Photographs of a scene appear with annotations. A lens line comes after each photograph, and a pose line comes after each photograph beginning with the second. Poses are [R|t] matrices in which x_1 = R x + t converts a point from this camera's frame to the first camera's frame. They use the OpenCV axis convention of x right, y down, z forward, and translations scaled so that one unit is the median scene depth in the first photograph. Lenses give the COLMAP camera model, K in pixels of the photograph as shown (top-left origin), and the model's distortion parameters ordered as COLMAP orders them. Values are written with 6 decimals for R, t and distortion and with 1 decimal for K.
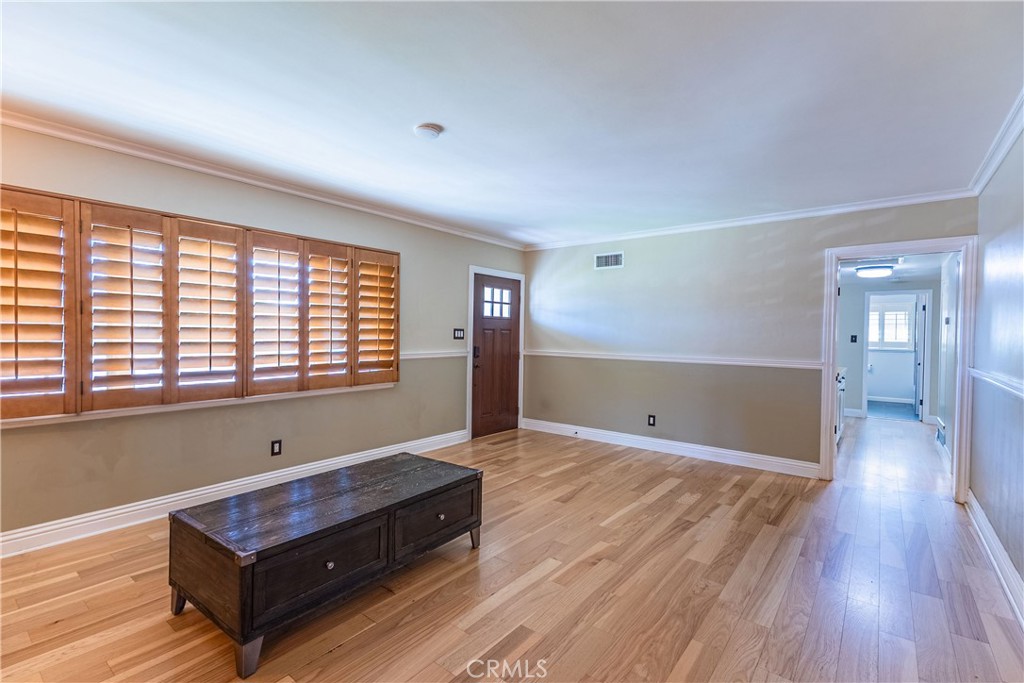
lens RADIAL K [[472.3, 0, 508.2], [0, 472.3, 339.6], [0, 0, 1]] dist [0.004270, 0.000348]
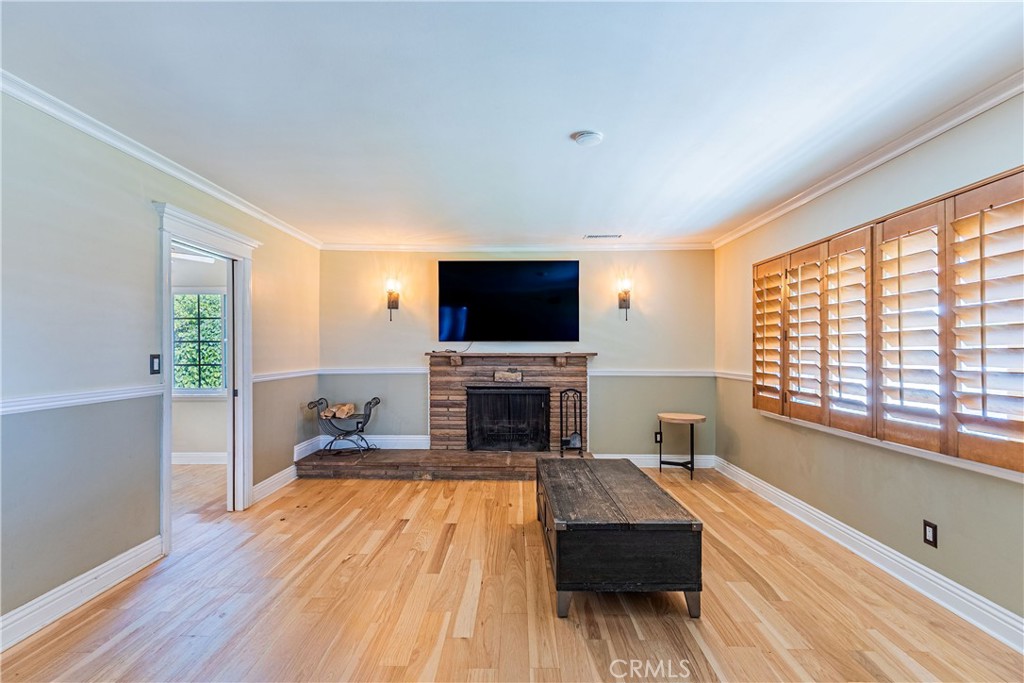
lens RADIAL K [[472.3, 0, 510.7], [0, 472.3, 345.9], [0, 0, 1]] dist [0.004270, 0.000348]
pose [[-0.789577, -0.020302, -0.613316, 0.443020], [-0.024515, 0.999698, -0.001532, -0.016639], [0.613162, 0.013826, -0.789836, 1.389218]]
